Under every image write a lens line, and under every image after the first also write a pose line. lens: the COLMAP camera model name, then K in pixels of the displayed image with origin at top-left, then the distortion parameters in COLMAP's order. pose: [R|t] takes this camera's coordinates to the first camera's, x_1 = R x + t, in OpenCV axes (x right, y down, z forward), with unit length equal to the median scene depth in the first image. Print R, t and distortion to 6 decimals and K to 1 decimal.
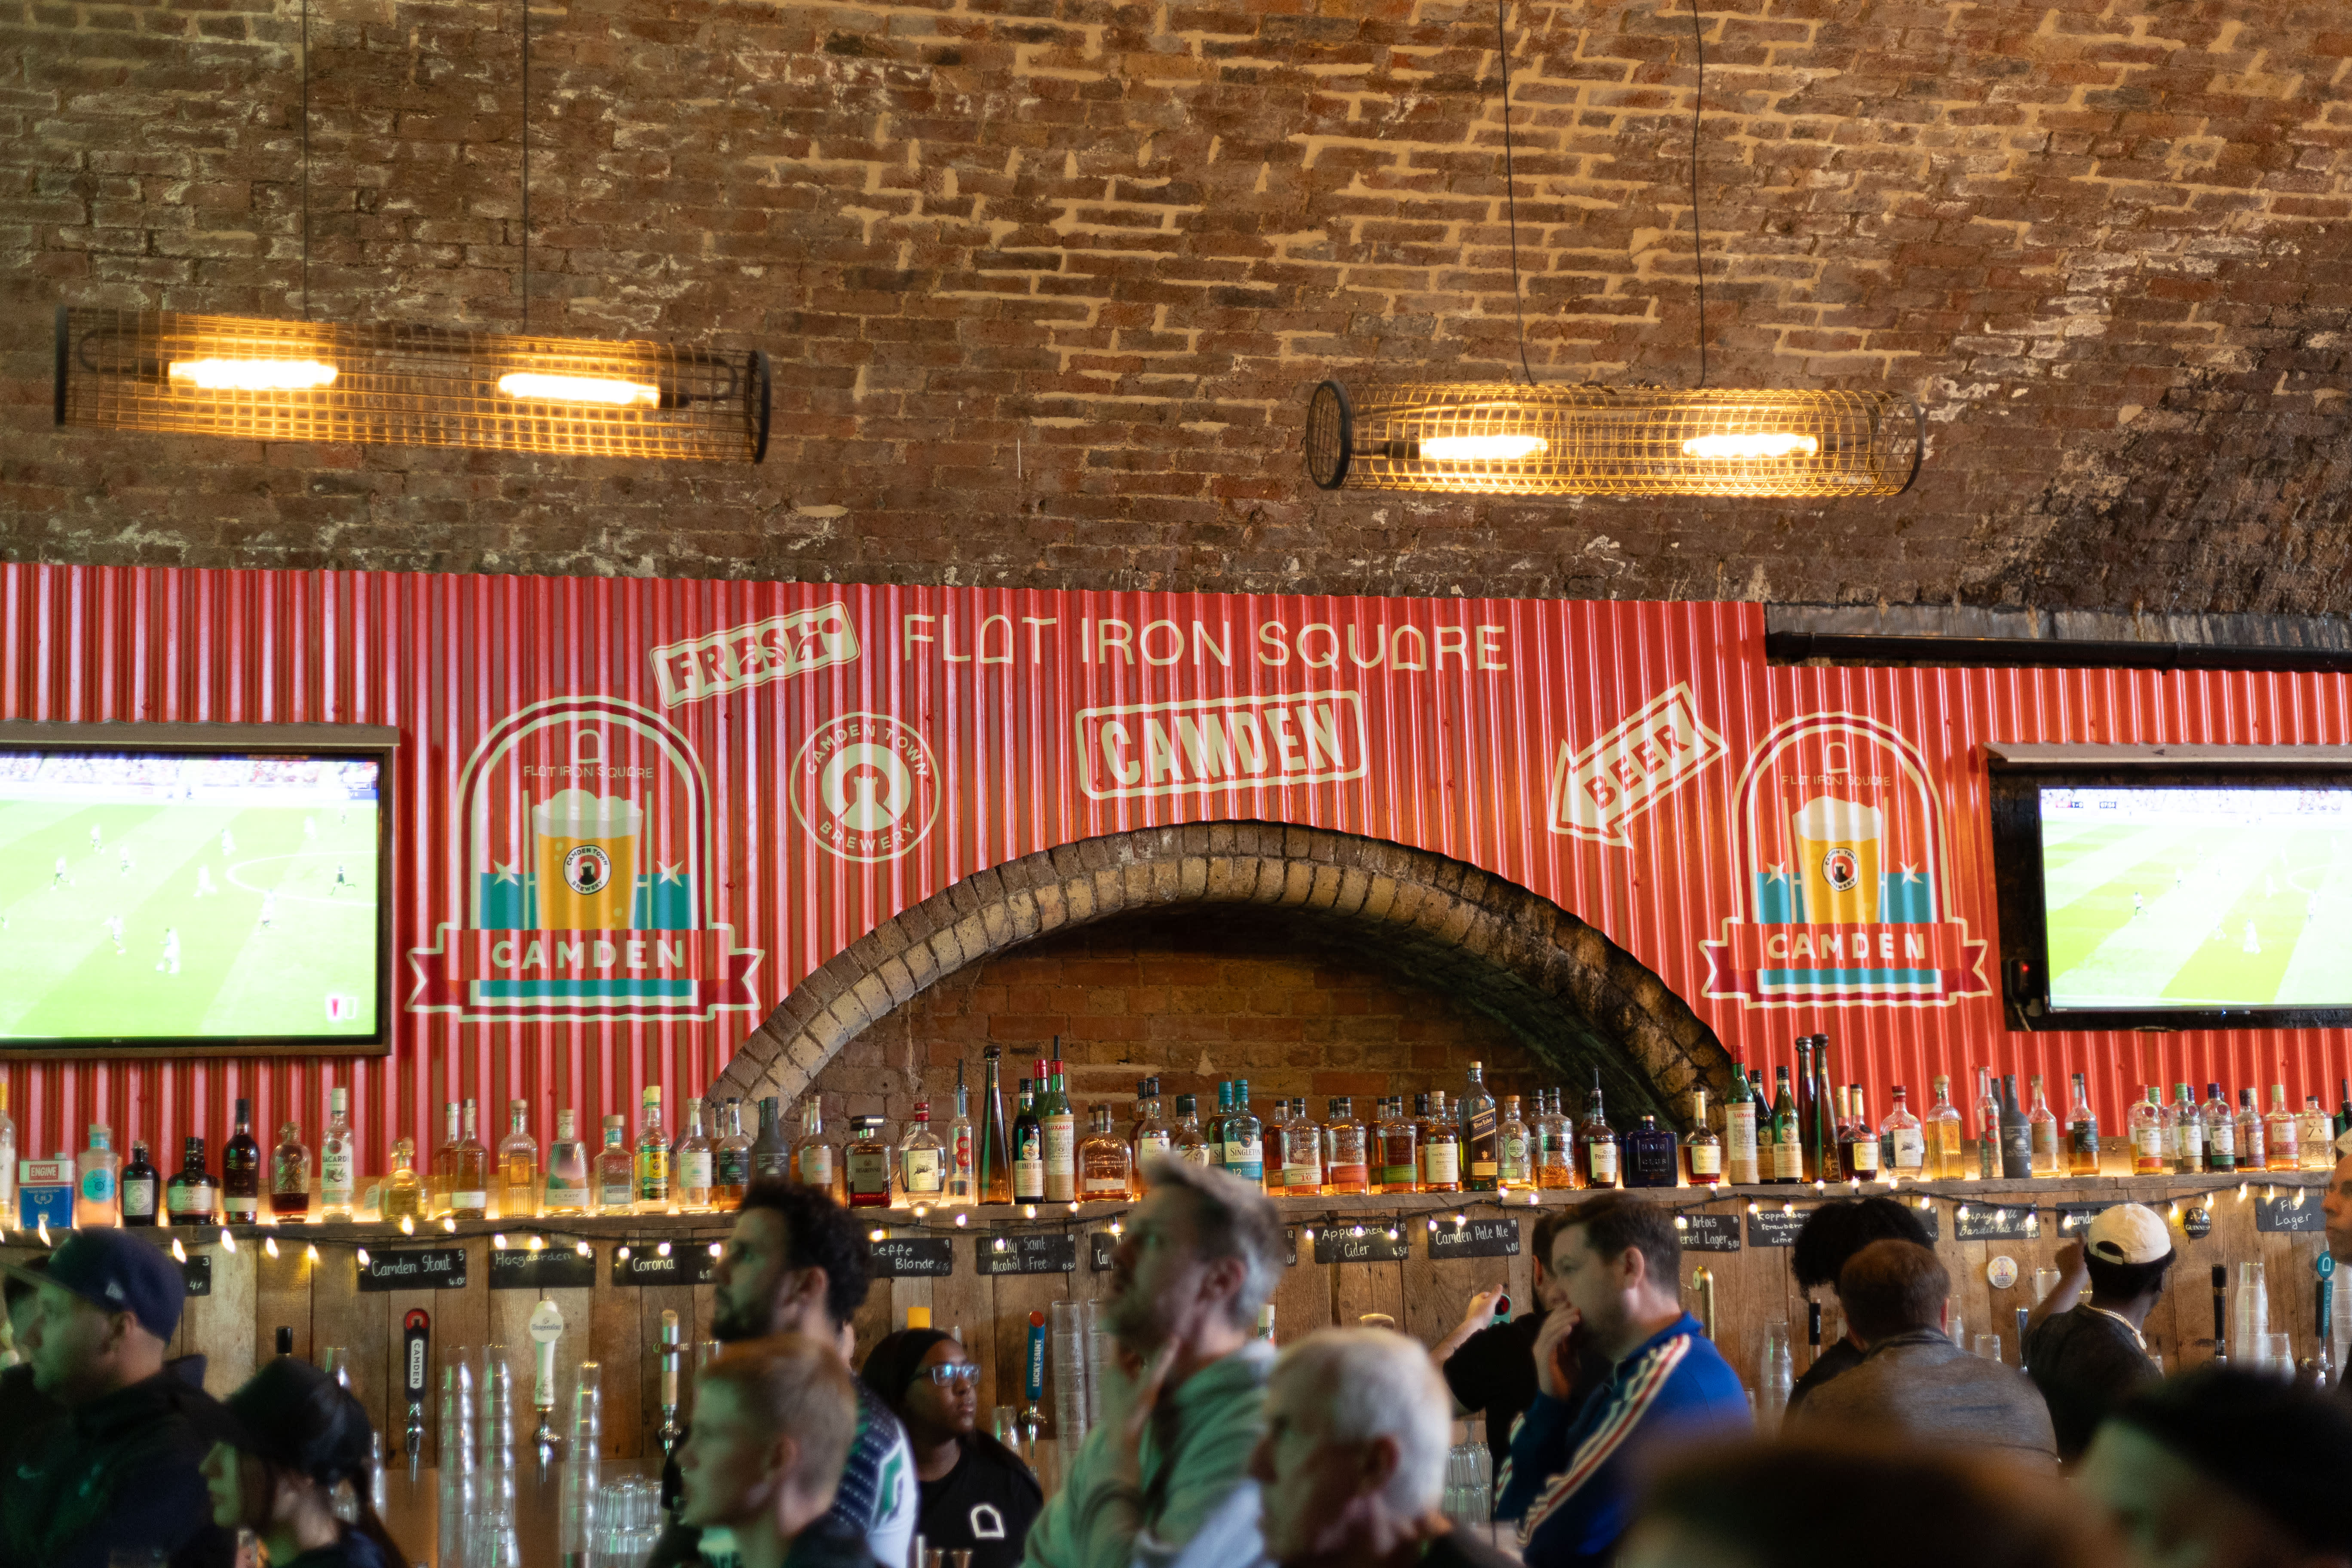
lens RADIAL K [[3481.0, 0, 1176.0], [0, 3481.0, 784.0], [0, 0, 1]] dist [0.042588, -0.012329]
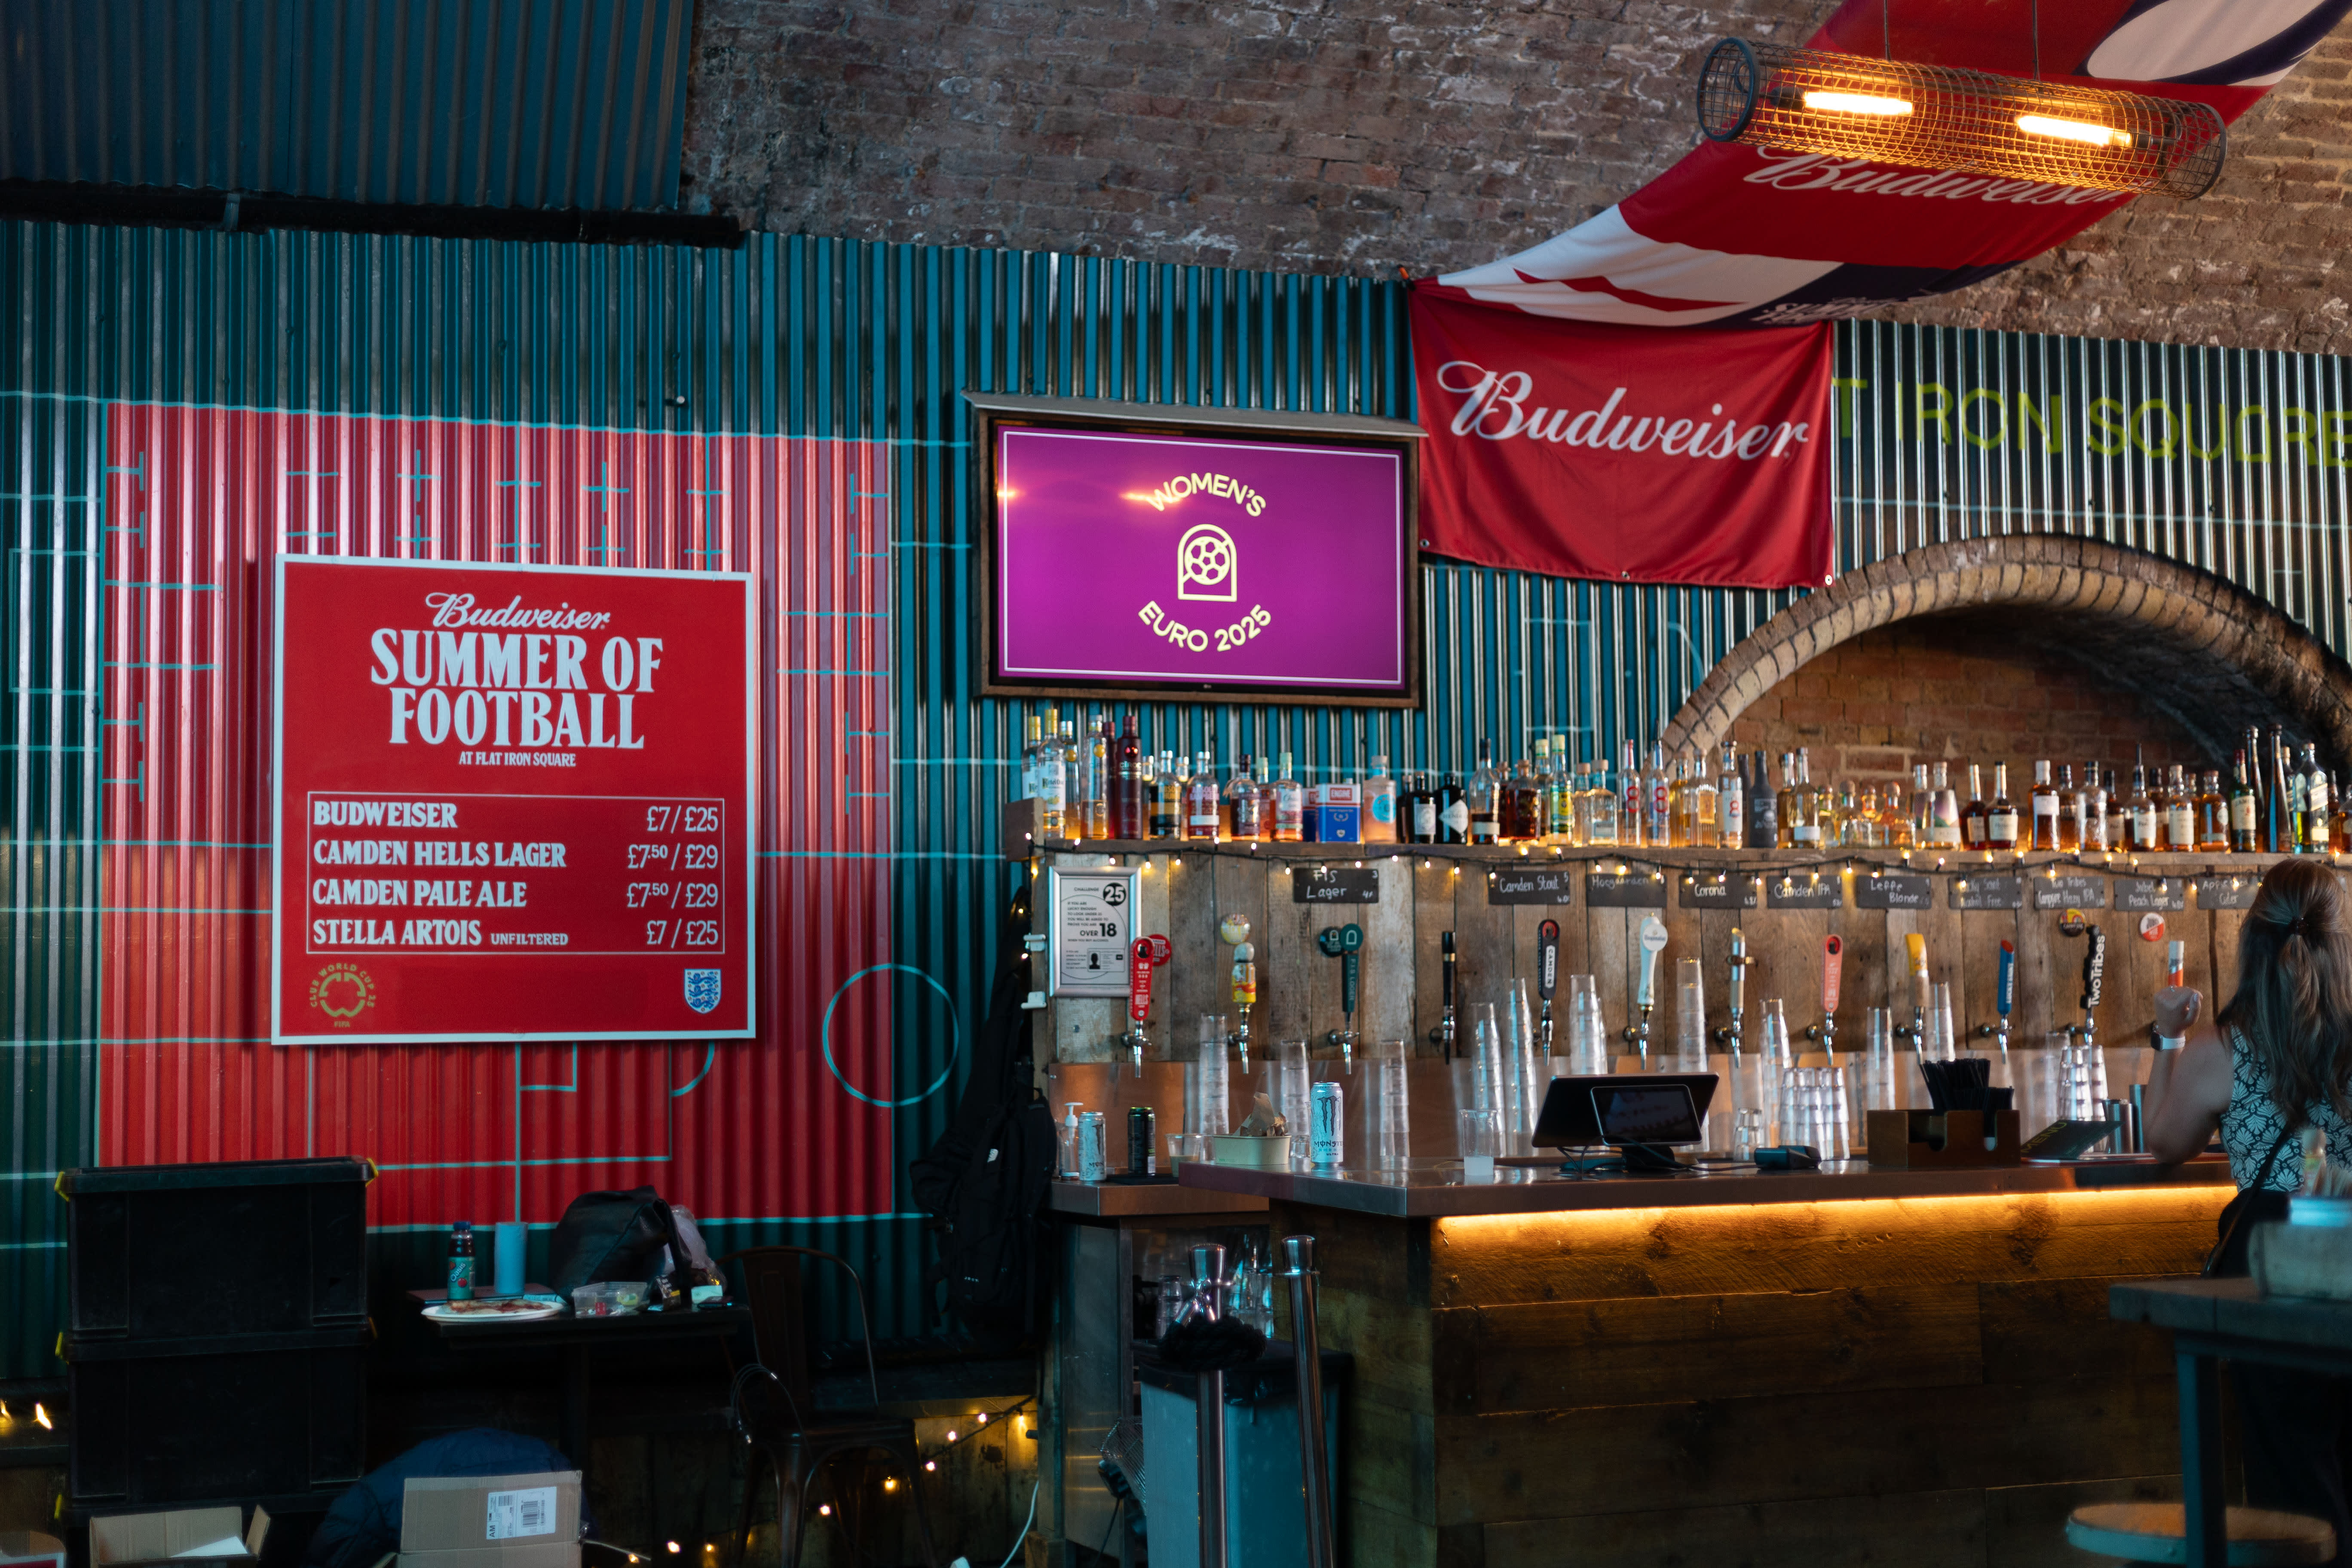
lens RADIAL K [[3481.0, 0, 1176.0], [0, 3481.0, 784.0], [0, 0, 1]] dist [0.042588, -0.012329]
pose [[0.991220, 0.028763, 0.129059, -0.448957], [-0.037314, 0.997230, 0.064338, 0.032125], [-0.126851, -0.068589, 0.989548, -0.117520]]
